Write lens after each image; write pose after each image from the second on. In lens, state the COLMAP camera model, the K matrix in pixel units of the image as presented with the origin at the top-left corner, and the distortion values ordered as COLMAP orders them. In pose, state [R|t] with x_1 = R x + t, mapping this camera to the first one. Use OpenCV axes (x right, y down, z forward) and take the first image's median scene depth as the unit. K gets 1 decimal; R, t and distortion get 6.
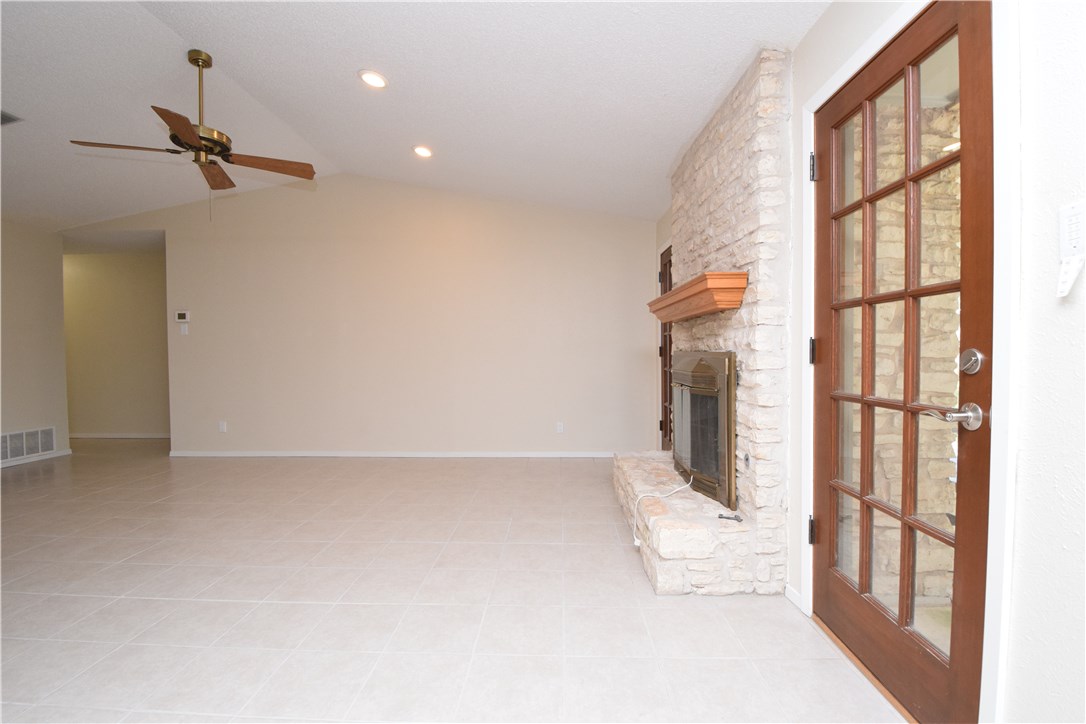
lens RADIAL K [[473.3, 0, 542.8], [0, 473.3, 369.6], [0, 0, 1]] dist [-0.003858, -0.000774]
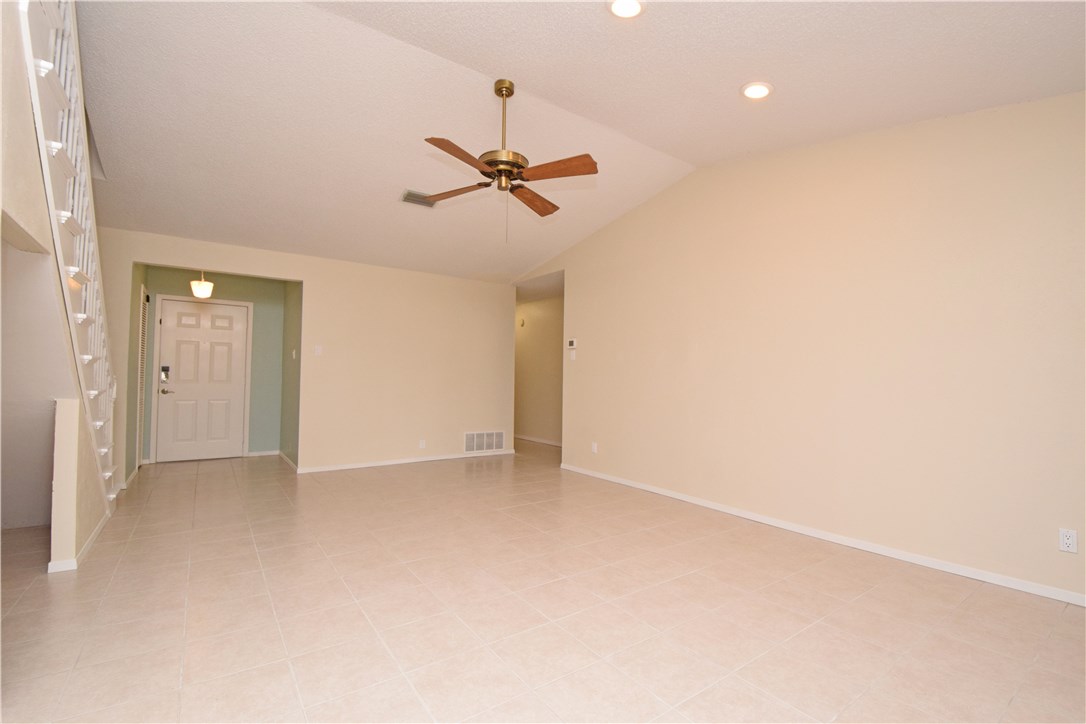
lens RADIAL K [[473.3, 0, 542.8], [0, 473.3, 369.6], [0, 0, 1]] dist [-0.003858, -0.000774]
pose [[0.614309, -0.000605, -0.789066, 0.086886], [-0.046612, 0.998226, -0.037054, -0.007096], [0.787688, 0.059542, 0.613190, 0.289831]]
